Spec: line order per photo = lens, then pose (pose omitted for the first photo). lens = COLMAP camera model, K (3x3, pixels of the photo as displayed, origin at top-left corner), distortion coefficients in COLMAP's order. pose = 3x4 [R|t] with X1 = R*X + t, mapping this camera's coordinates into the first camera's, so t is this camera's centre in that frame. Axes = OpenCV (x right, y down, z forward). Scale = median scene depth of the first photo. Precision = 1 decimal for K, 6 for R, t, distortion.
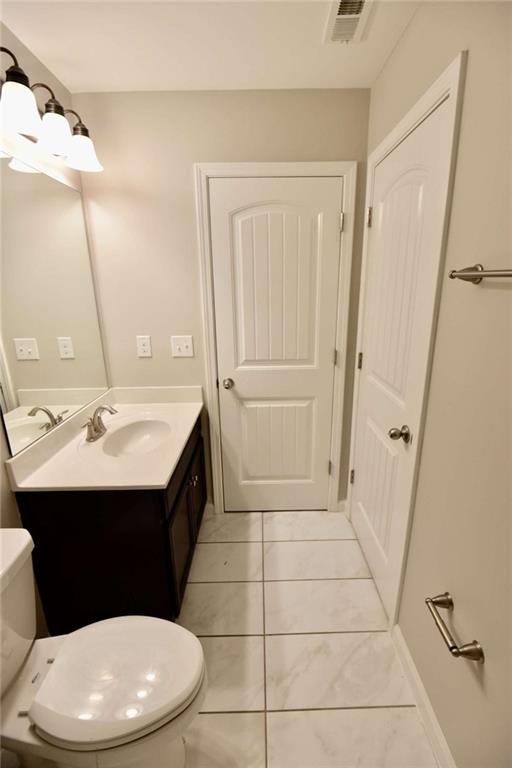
lens RADIAL K [[352.6, 0, 260.7], [0, 352.6, 383.3], [0, 0, 1]] dist [0.001806, 0.000156]
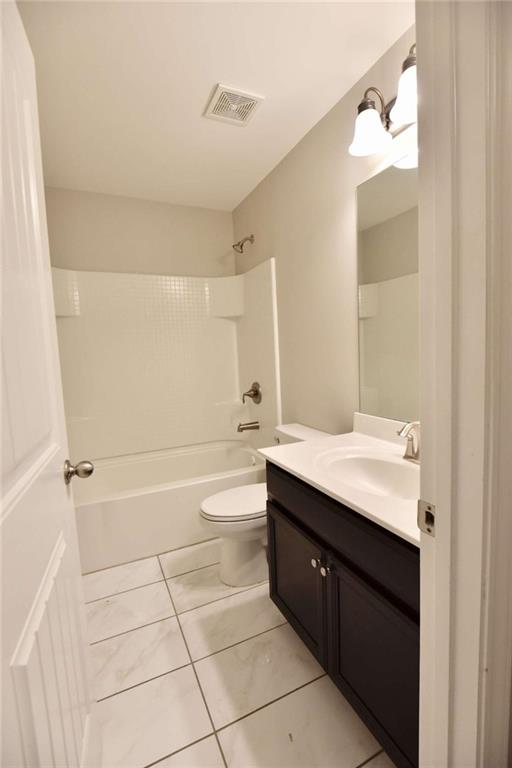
lens RADIAL K [[352.6, 0, 260.6], [0, 352.6, 385.6], [0, 0, 1]] dist [0.001806, 0.000156]
pose [[-0.903818, 0.093560, -0.417565, 0.168857], [-0.065425, 0.934120, 0.350913, -0.288463], [0.422887, 0.344480, -0.838153, 1.650208]]
